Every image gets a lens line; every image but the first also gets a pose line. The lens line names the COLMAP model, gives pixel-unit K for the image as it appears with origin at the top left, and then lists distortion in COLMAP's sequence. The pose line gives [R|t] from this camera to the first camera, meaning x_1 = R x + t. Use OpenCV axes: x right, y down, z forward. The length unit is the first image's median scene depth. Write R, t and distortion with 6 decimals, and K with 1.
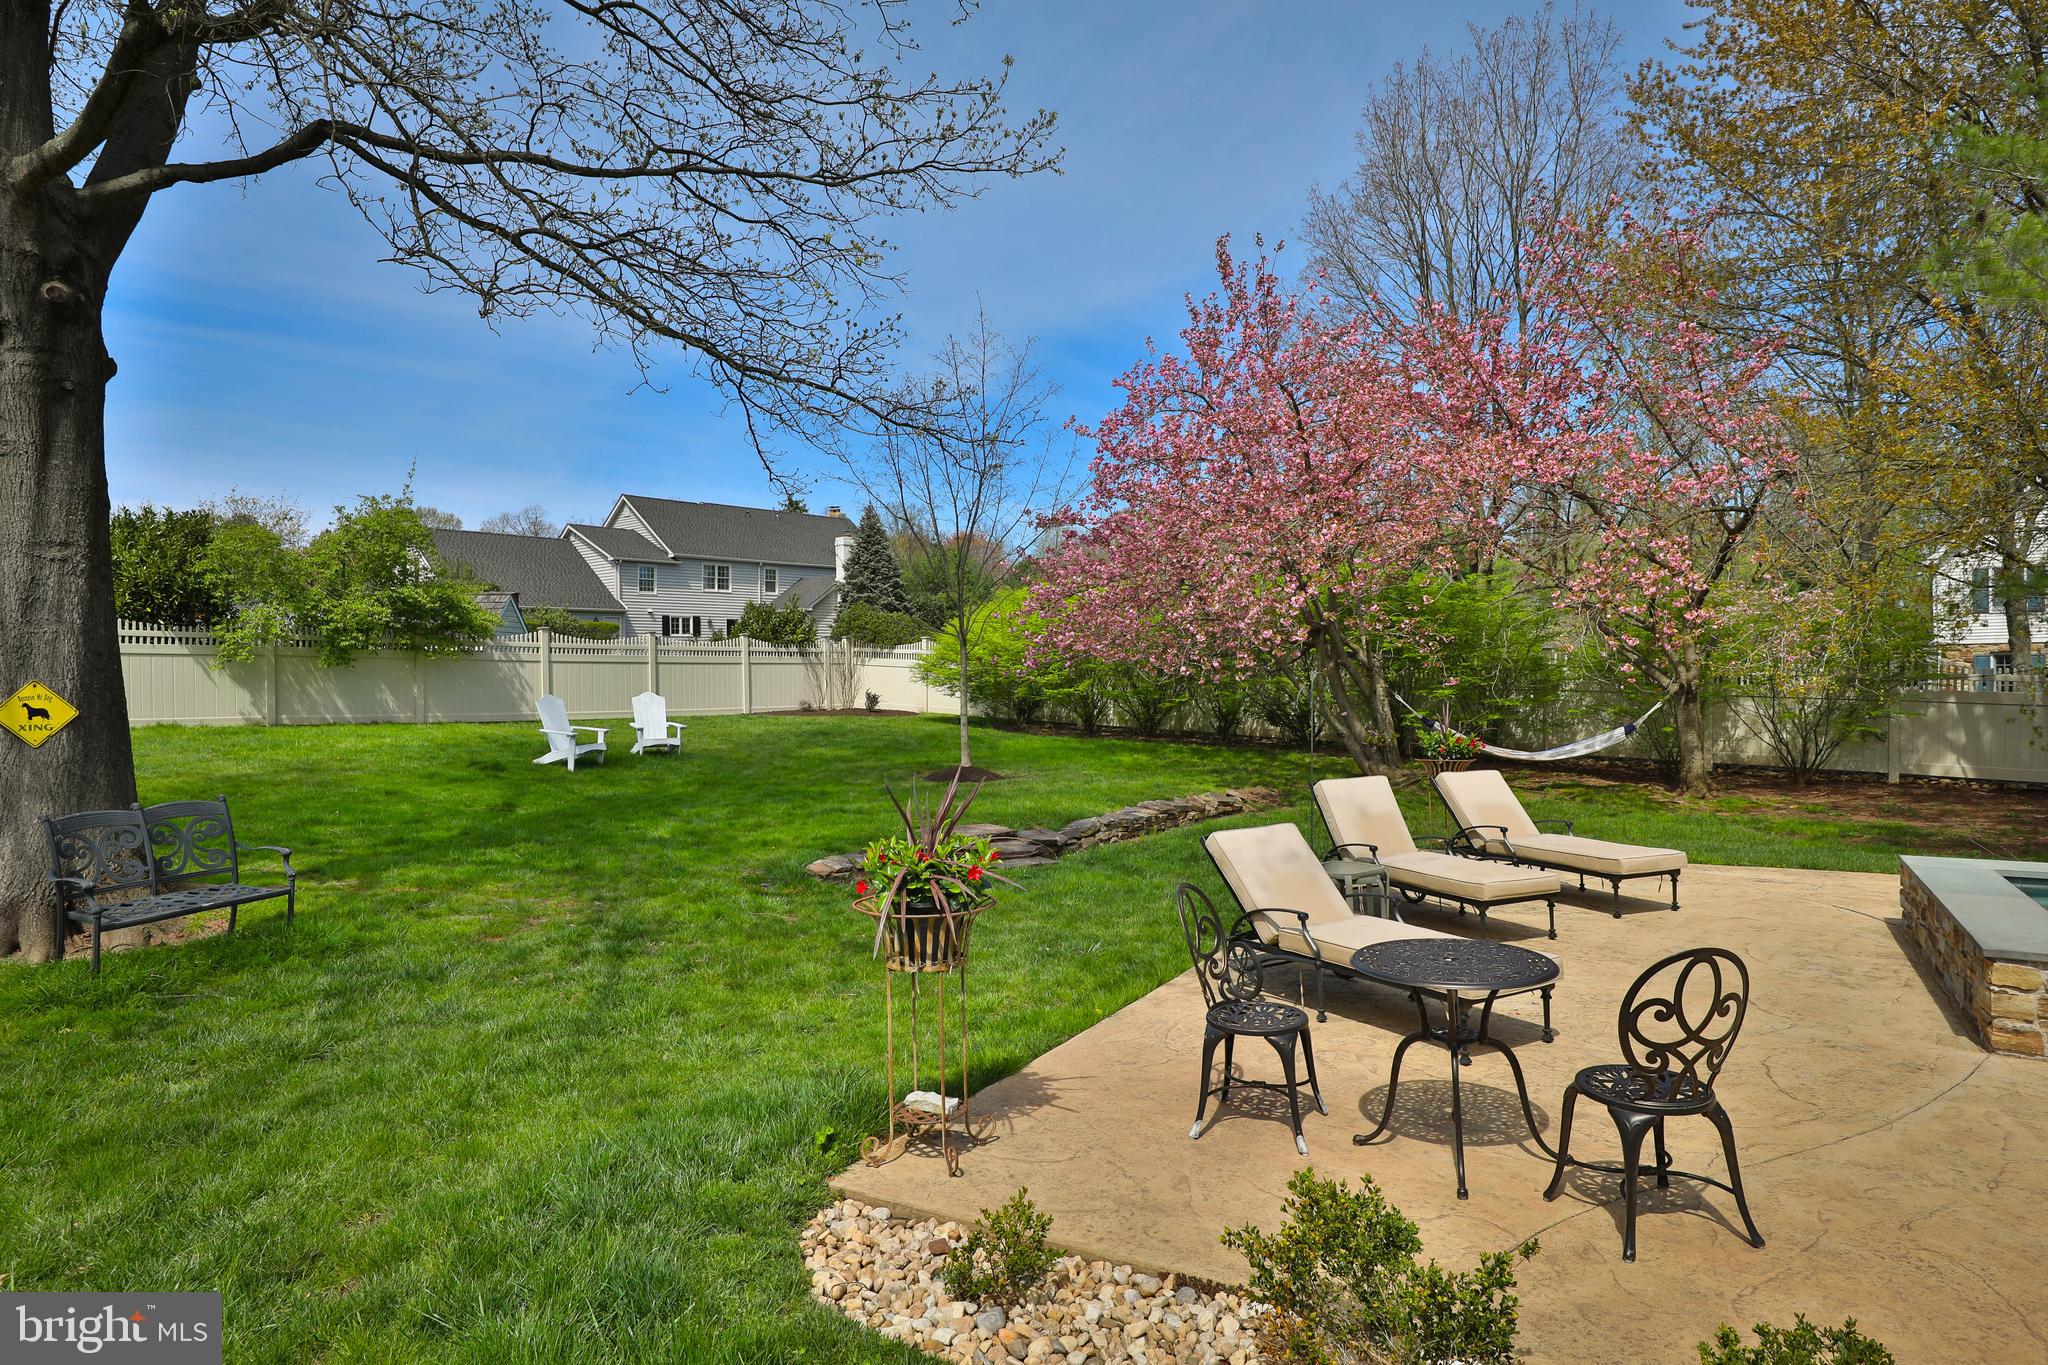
lens RADIAL K [[1183.1, 0, 1032.8], [0, 1183.1, 683.6], [0, 0, 1]] dist [0.020571, -0.003386]
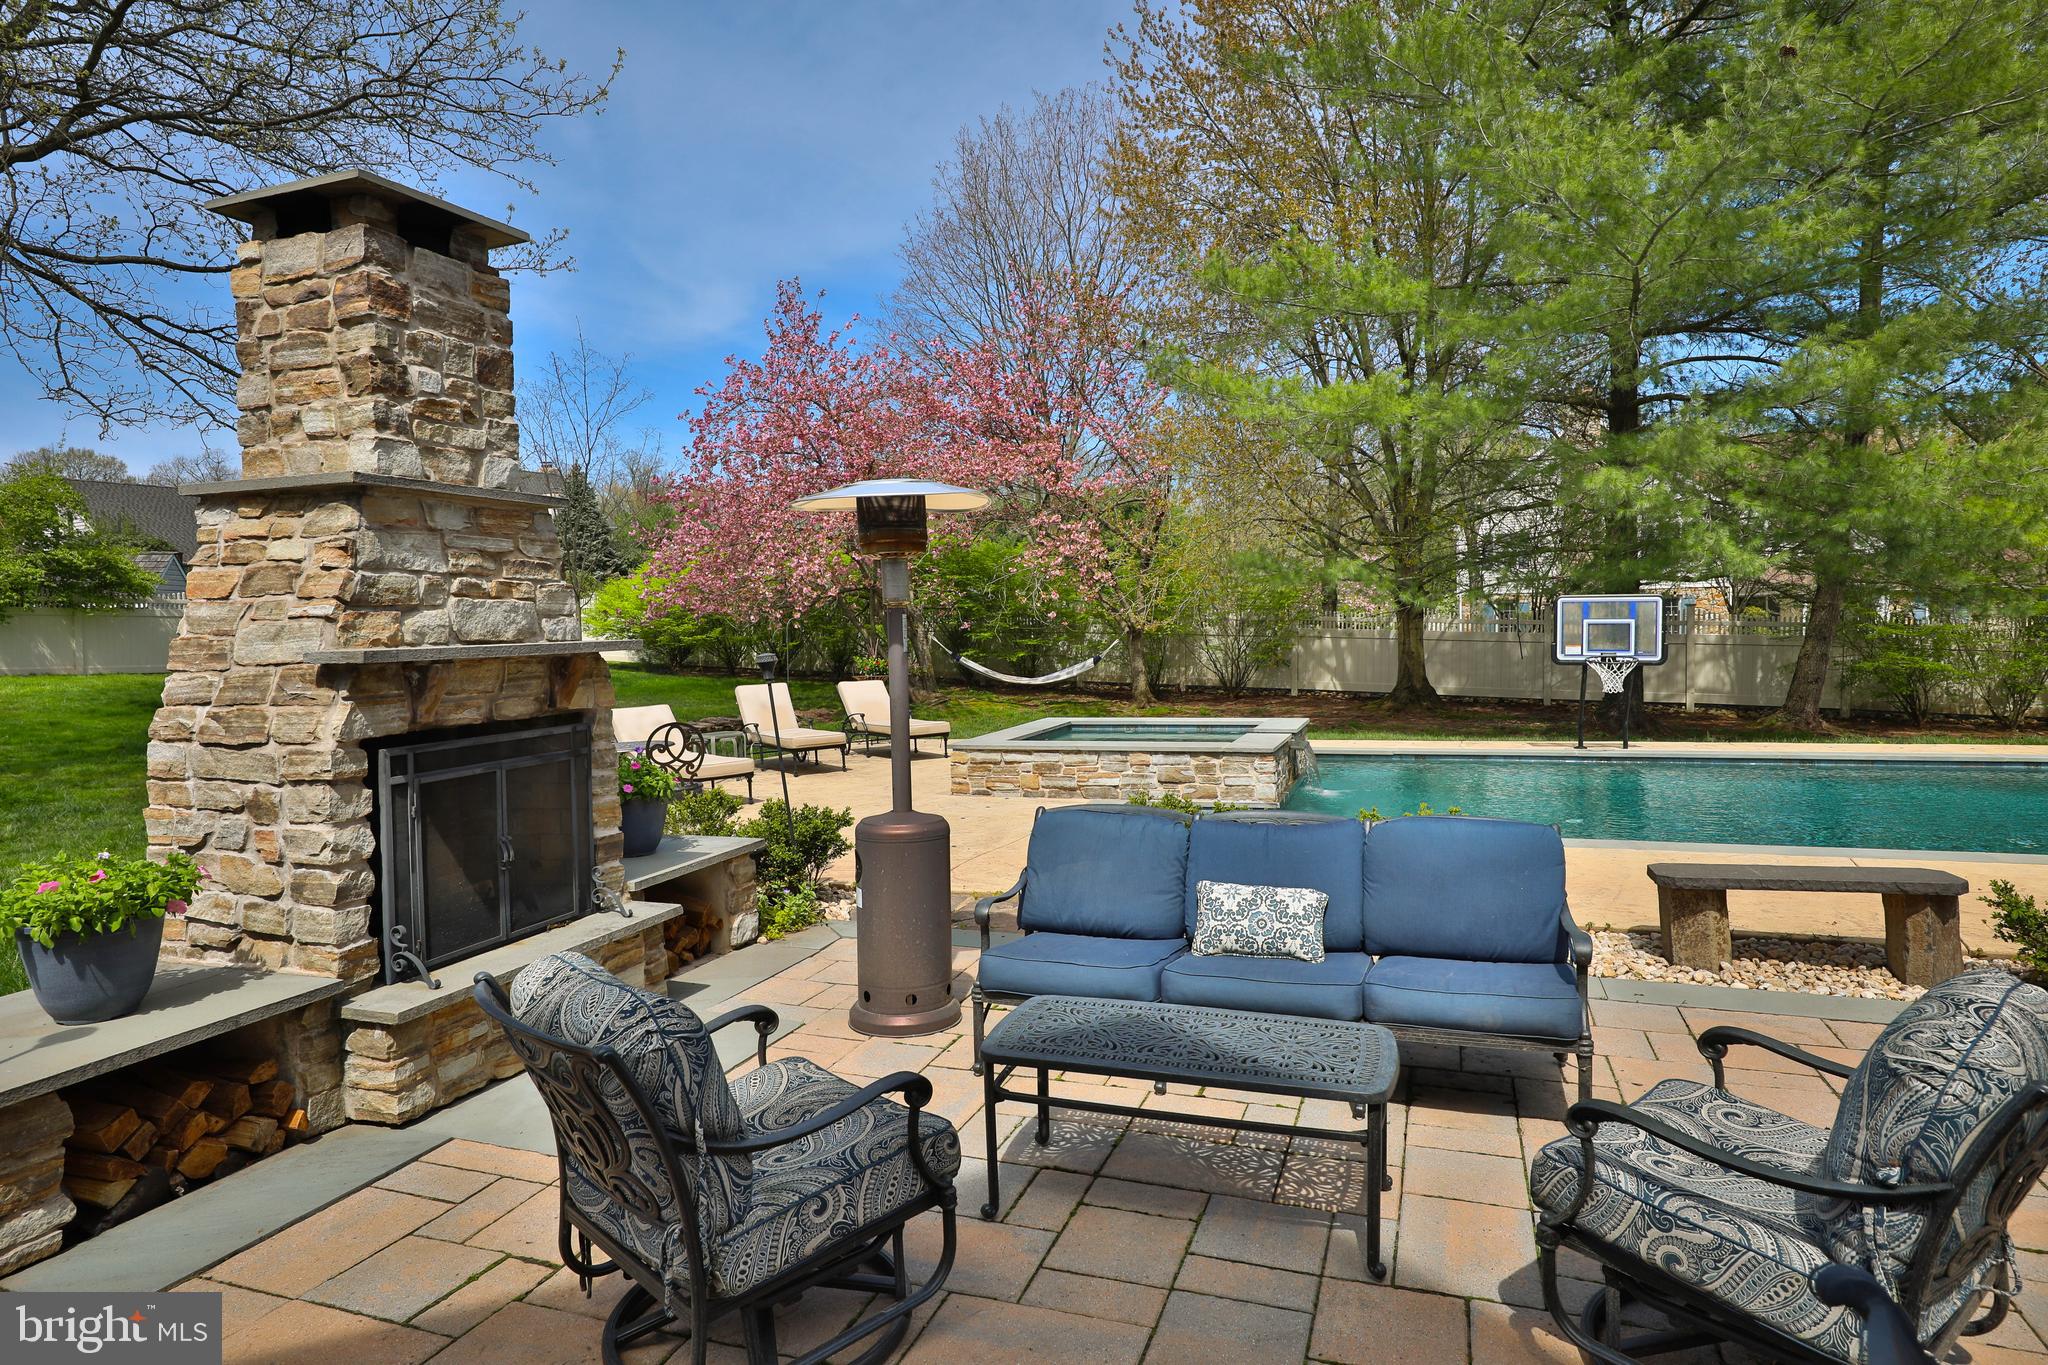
lens RADIAL K [[1183.1, 0, 1030.1], [0, 1183.1, 680.9], [0, 0, 1]] dist [0.020571, -0.003386]
pose [[0.981085, -0.019070, 0.192636, 0.144580], [0.011958, 0.999206, 0.038011, 0.009029], [-0.193208, -0.034989, 0.980534, -0.276516]]
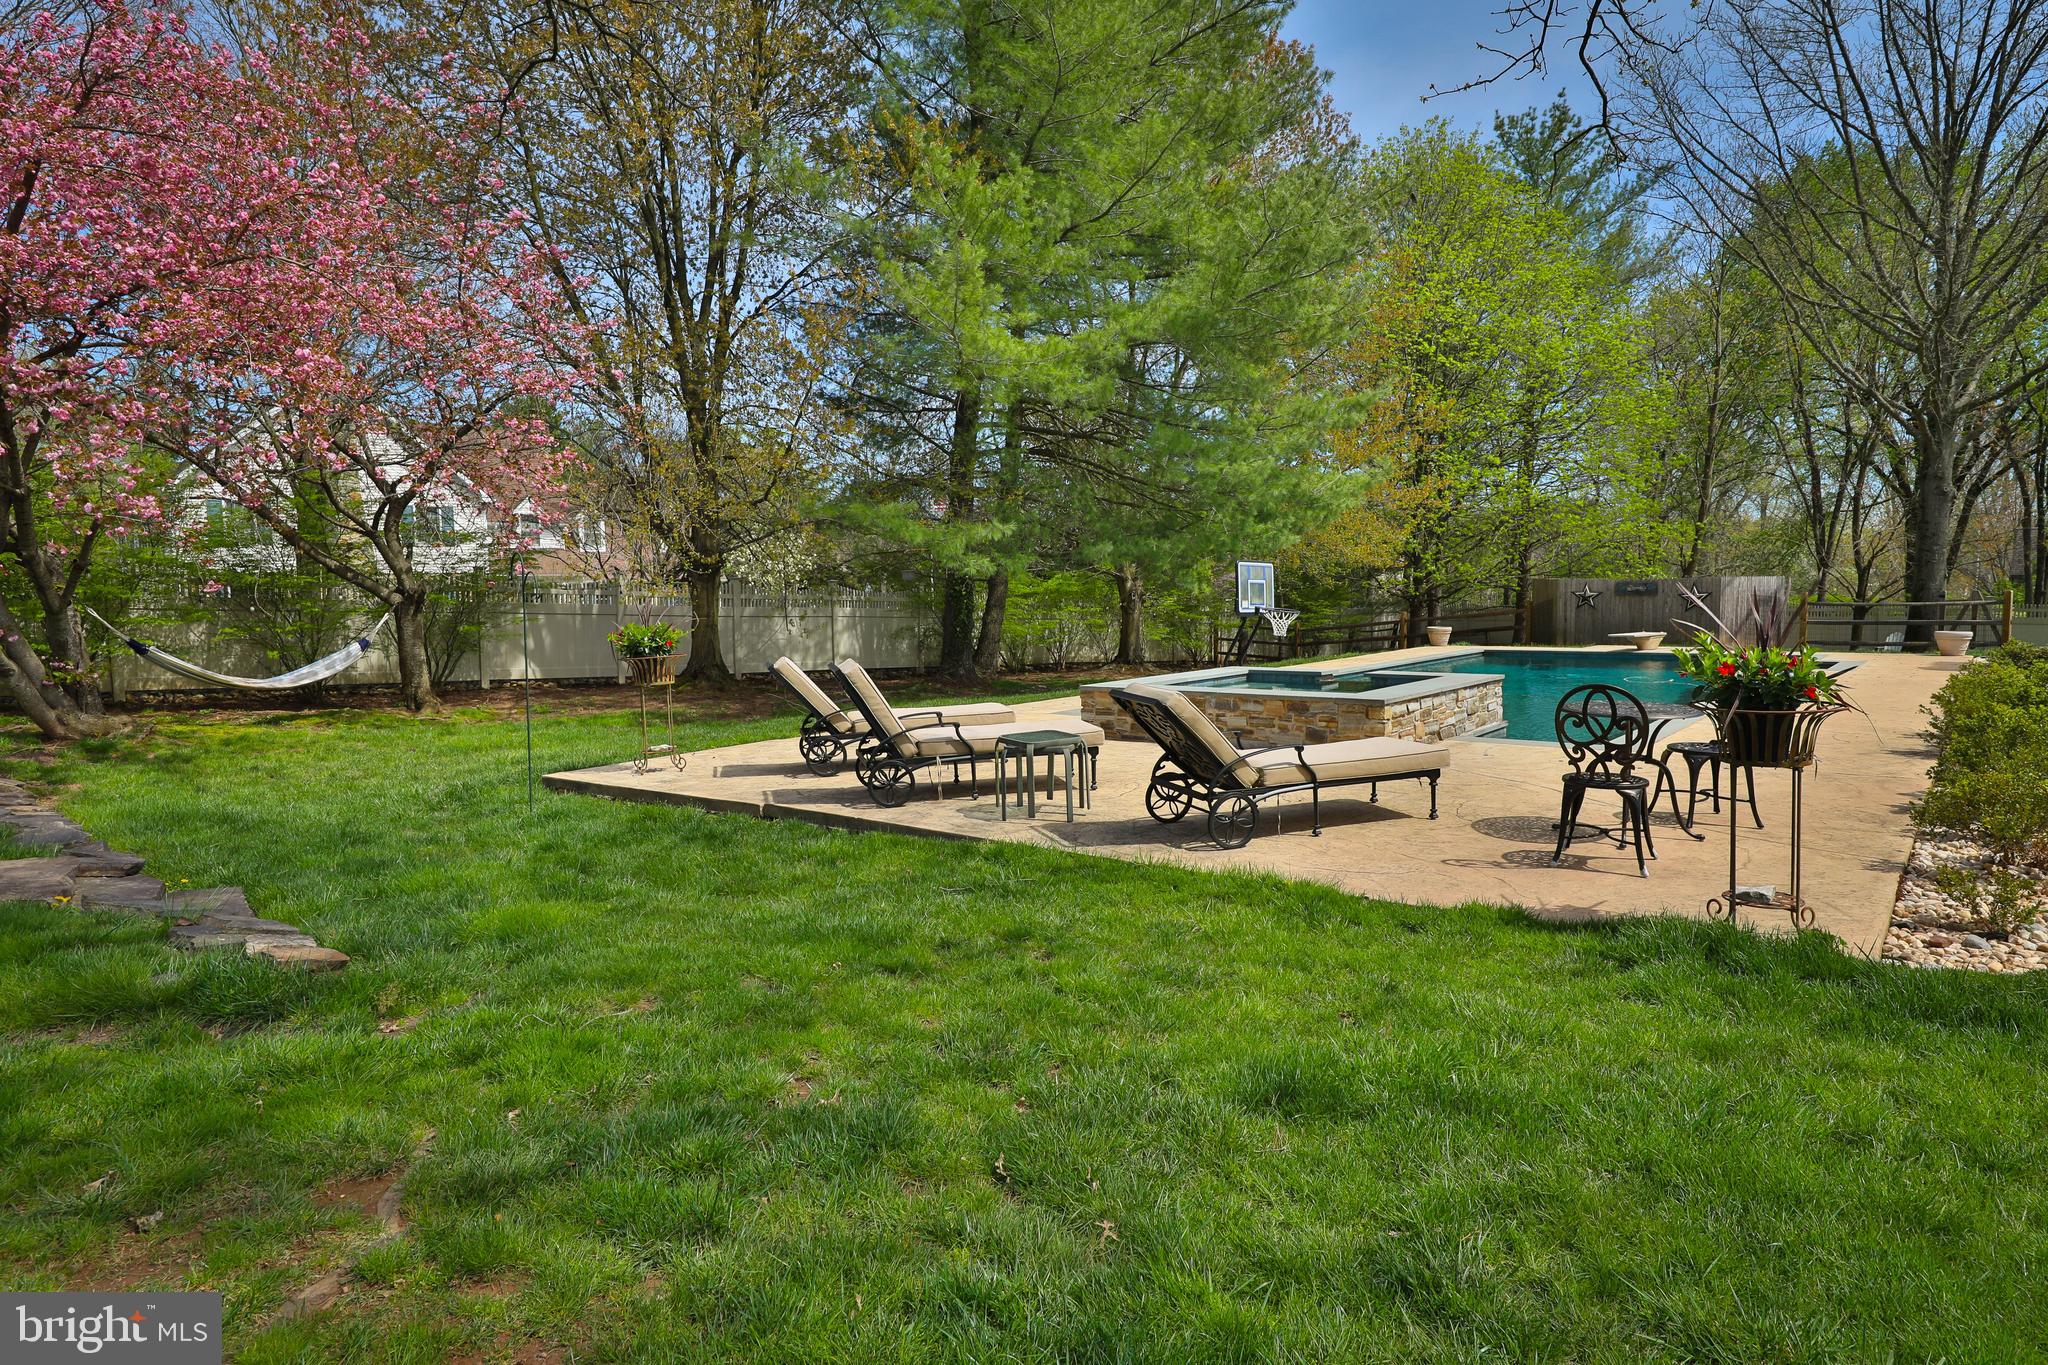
lens RADIAL K [[1225.7, 0, 1019.5], [0, 1225.7, 679.4], [0, 0, 1]] dist [0.008695, 0.000707]
pose [[0.144886, -0.061714, 0.987522, -0.286301], [0.023219, 0.997990, 0.058961, 0.019745], [-0.989176, 0.014387, 0.146028, 0.341555]]
